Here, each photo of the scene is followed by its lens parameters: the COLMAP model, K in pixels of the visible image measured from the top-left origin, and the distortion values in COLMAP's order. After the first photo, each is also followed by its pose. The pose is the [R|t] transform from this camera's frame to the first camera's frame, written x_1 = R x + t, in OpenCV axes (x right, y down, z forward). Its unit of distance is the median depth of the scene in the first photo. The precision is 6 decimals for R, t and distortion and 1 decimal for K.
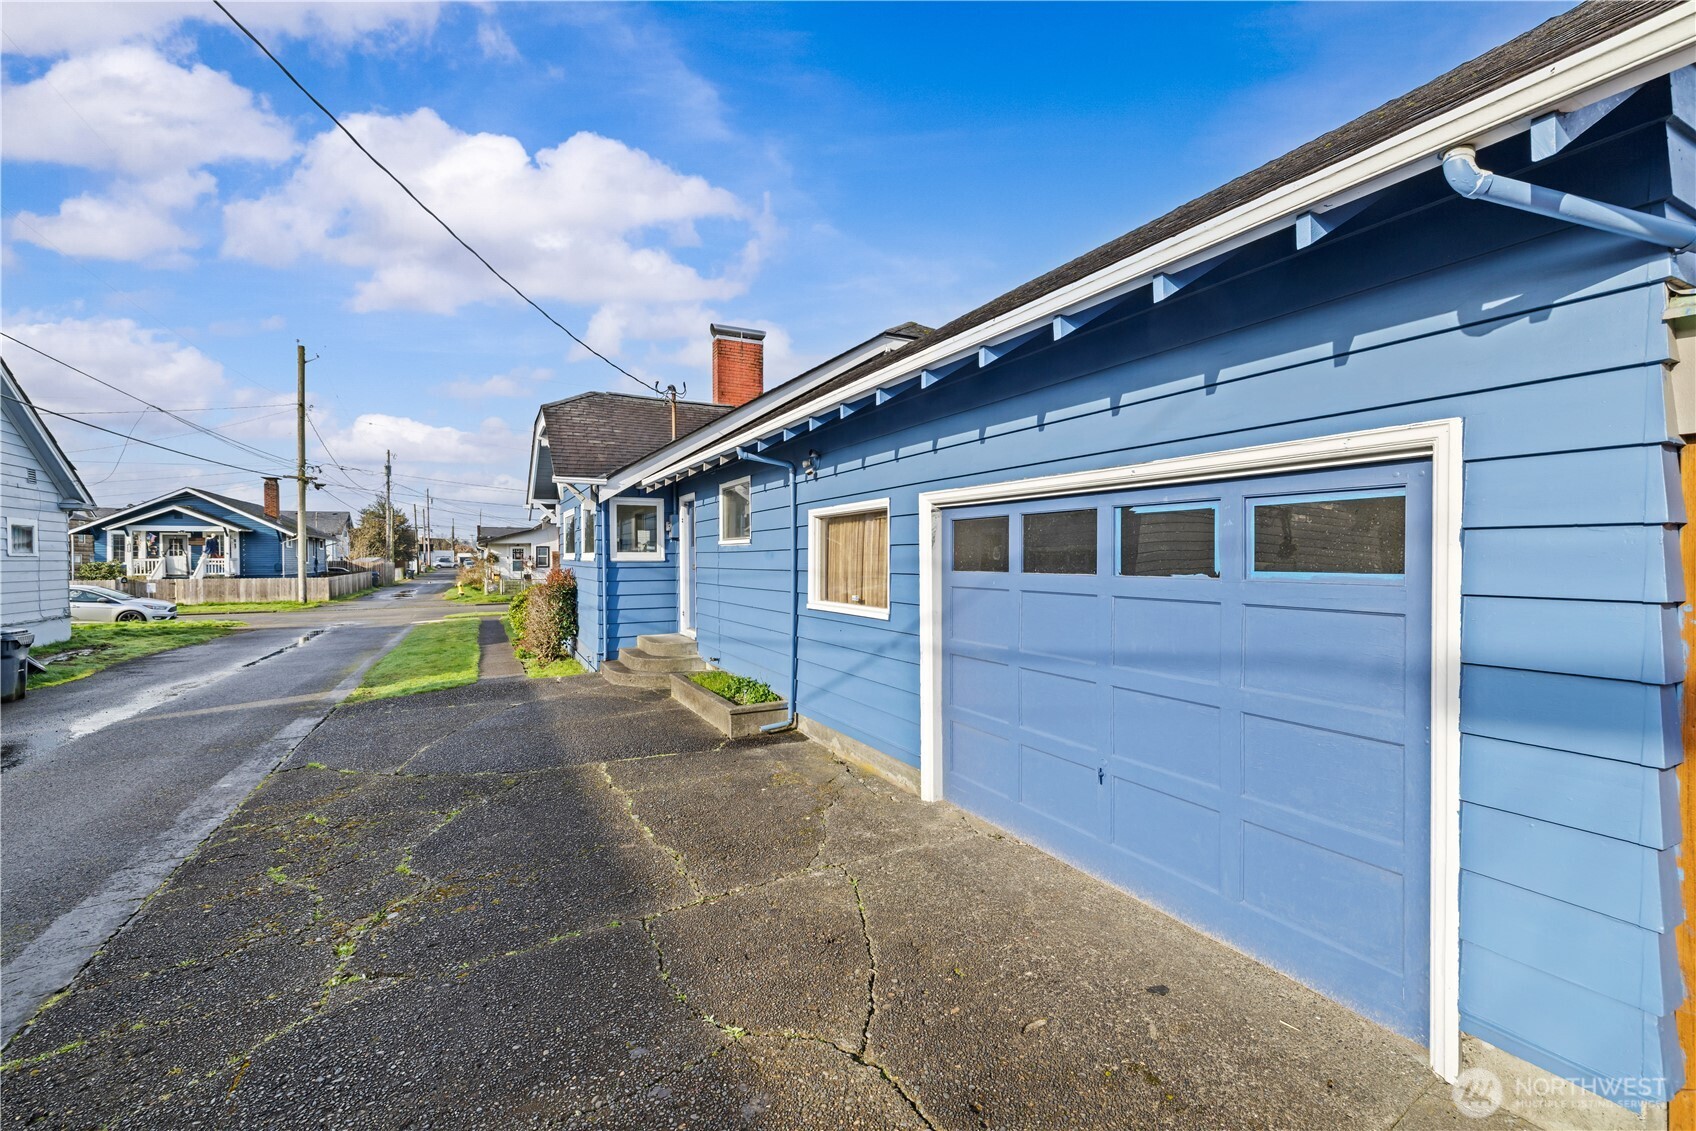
lens RADIAL K [[716.6, 0, 846.3], [0, 716.6, 557.6], [0, 0, 1]] dist [0.000705, 0.000424]
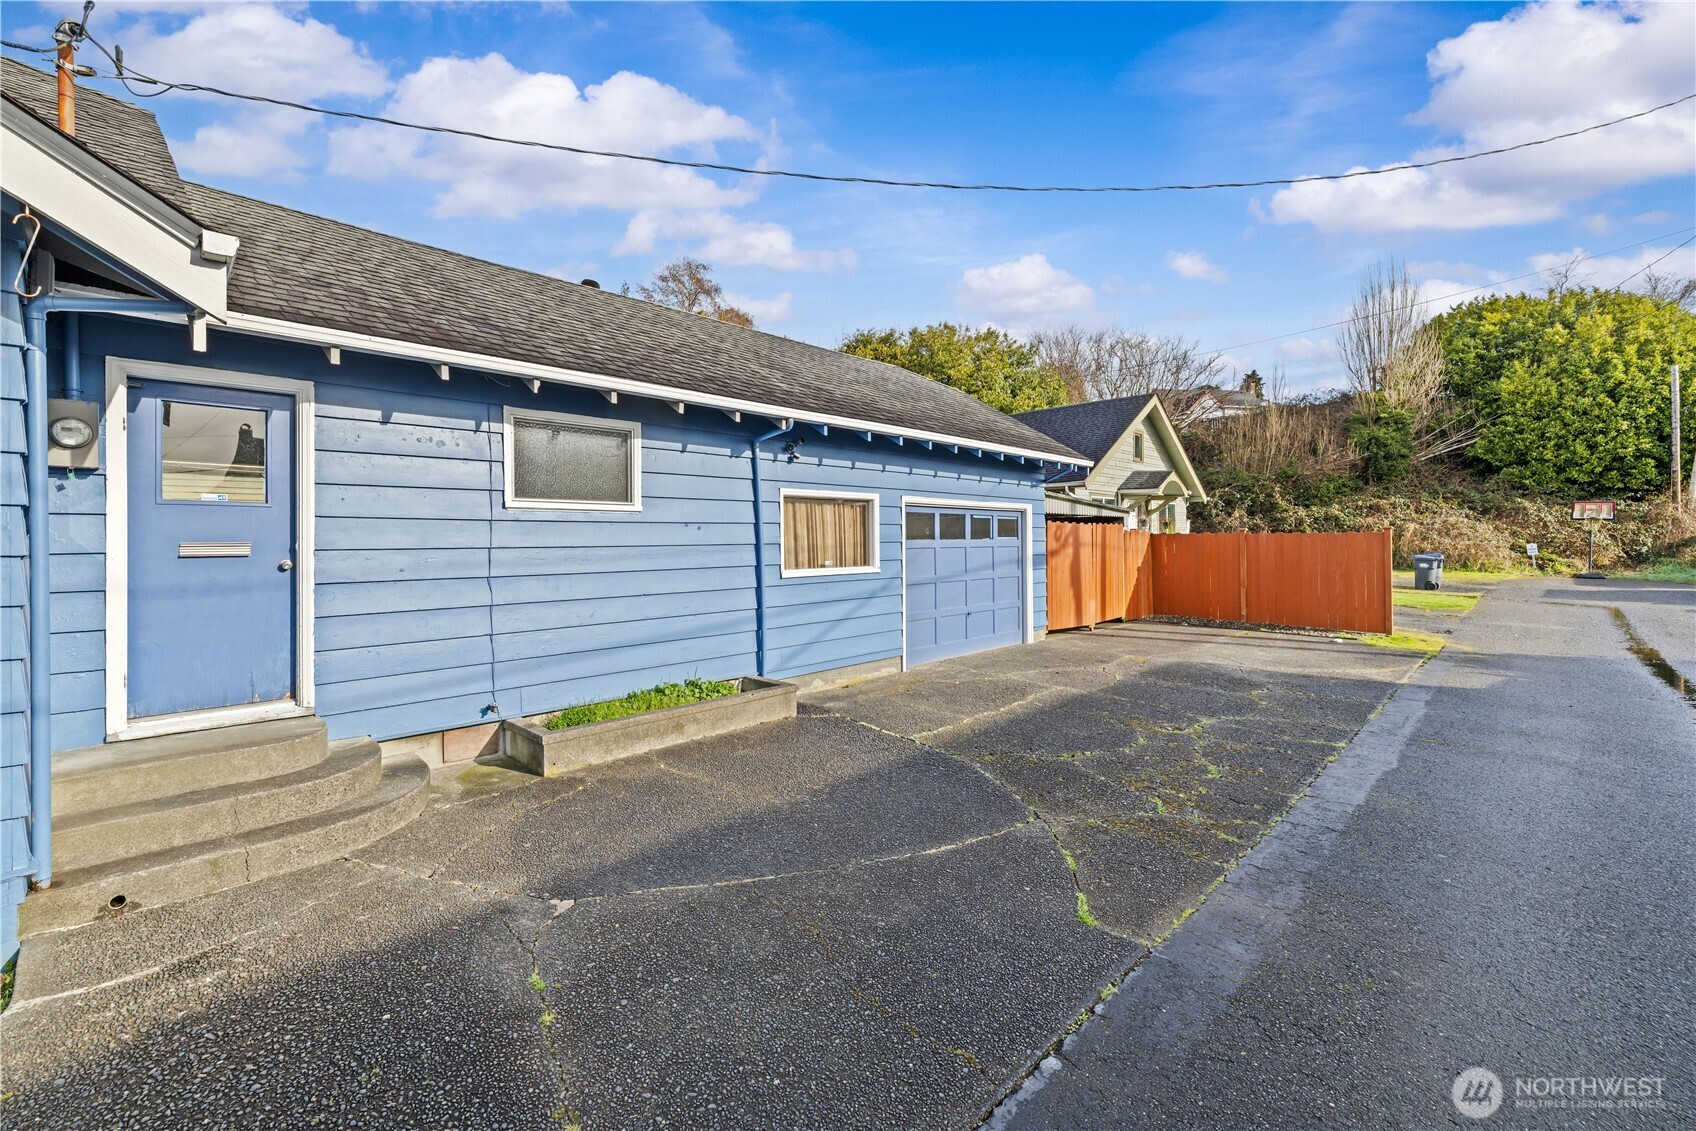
lens RADIAL K [[695.8, 0, 845.4], [0, 695.8, 543.7], [0, 0, 1]] dist [-0.018955, 0.003982]
pose [[-0.304861, 0.007422, 0.952368, -0.794951], [0.012962, 0.999909, -0.003644, 0.017226], [-0.952309, 0.011234, -0.304930, 0.897309]]
